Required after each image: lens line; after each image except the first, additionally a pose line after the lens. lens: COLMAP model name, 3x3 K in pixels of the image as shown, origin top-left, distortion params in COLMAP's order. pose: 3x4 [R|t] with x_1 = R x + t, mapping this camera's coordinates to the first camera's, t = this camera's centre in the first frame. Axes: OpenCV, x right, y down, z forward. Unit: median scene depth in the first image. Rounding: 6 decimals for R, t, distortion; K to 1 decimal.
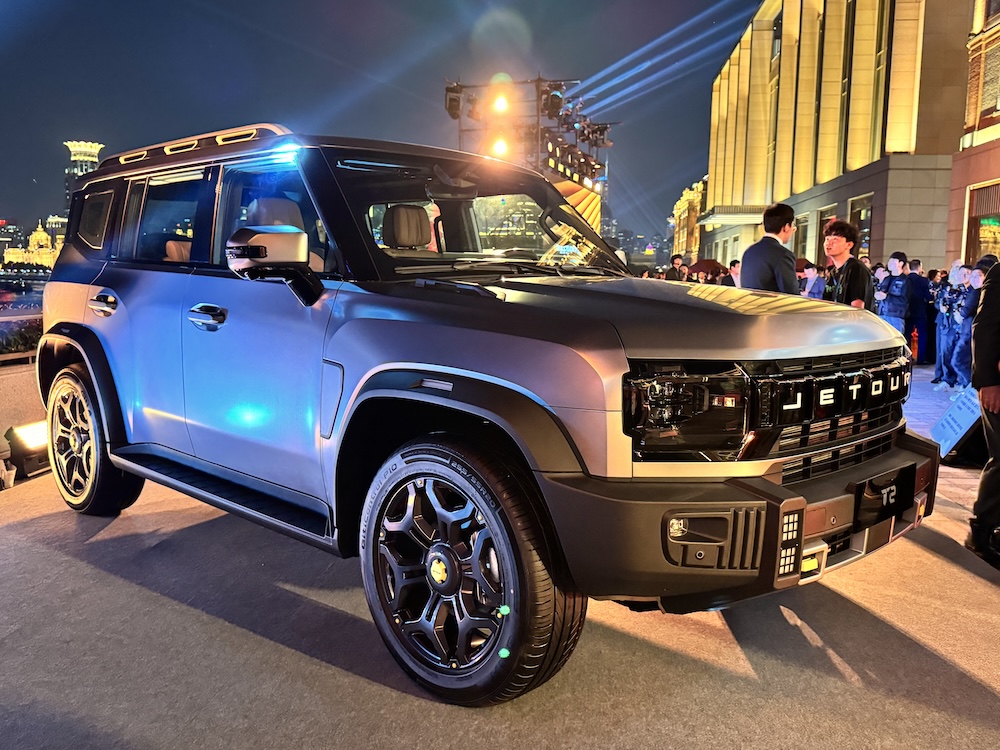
lens RADIAL K [[843.4, 0, 500.0], [0, 843.4, 375.0], [0, 0, 1]] dist [0.158147, -0.275254]
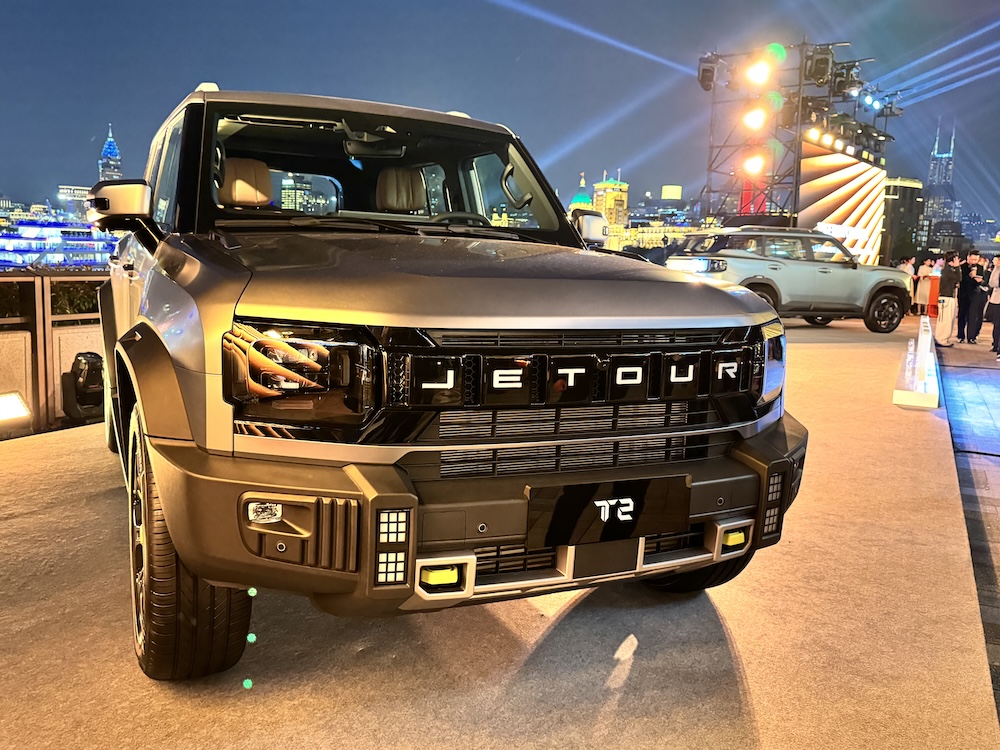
lens RADIAL K [[843.4, 0, 500.0], [0, 843.4, 375.0], [0, 0, 1]] dist [0.158147, -0.275254]
pose [[0.940917, 0.070289, -0.331263, 0.581441], [-0.064124, 0.997505, 0.029519, -0.001315], [0.332512, -0.006533, 0.943077, 0.213498]]
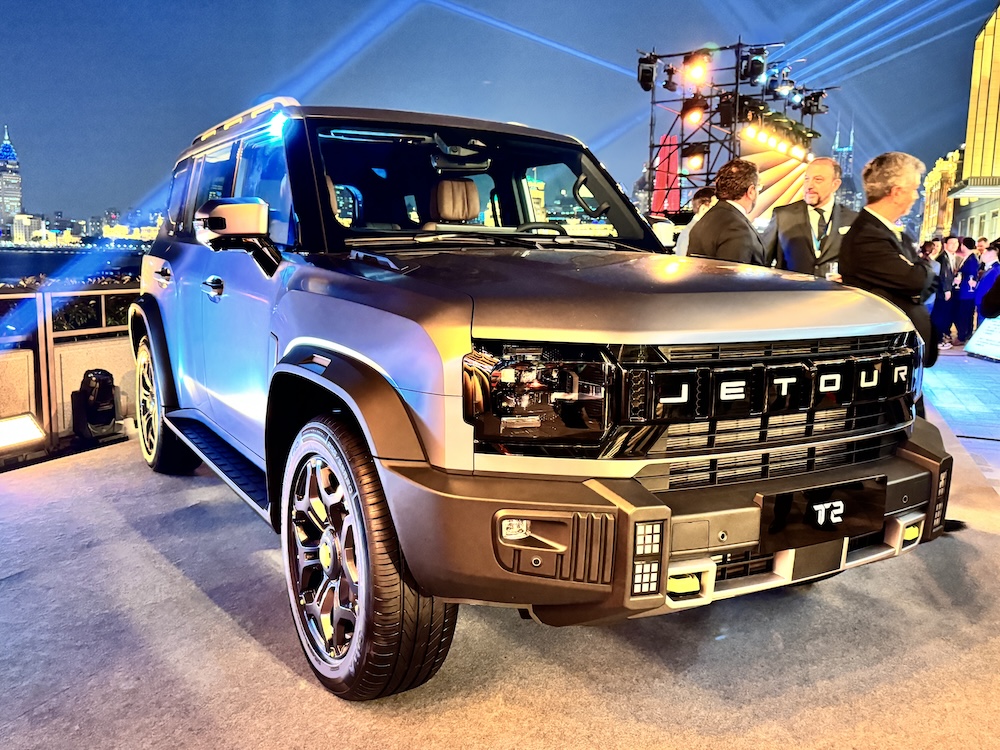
lens RADIAL K [[843.4, 0, 500.0], [0, 843.4, 375.0], [0, 0, 1]] dist [0.158147, -0.275254]
pose [[0.967858, 0.038895, -0.248470, 0.332642], [-0.033063, 0.999072, 0.027602, -0.005124], [0.249313, -0.018500, 0.968246, 0.115159]]
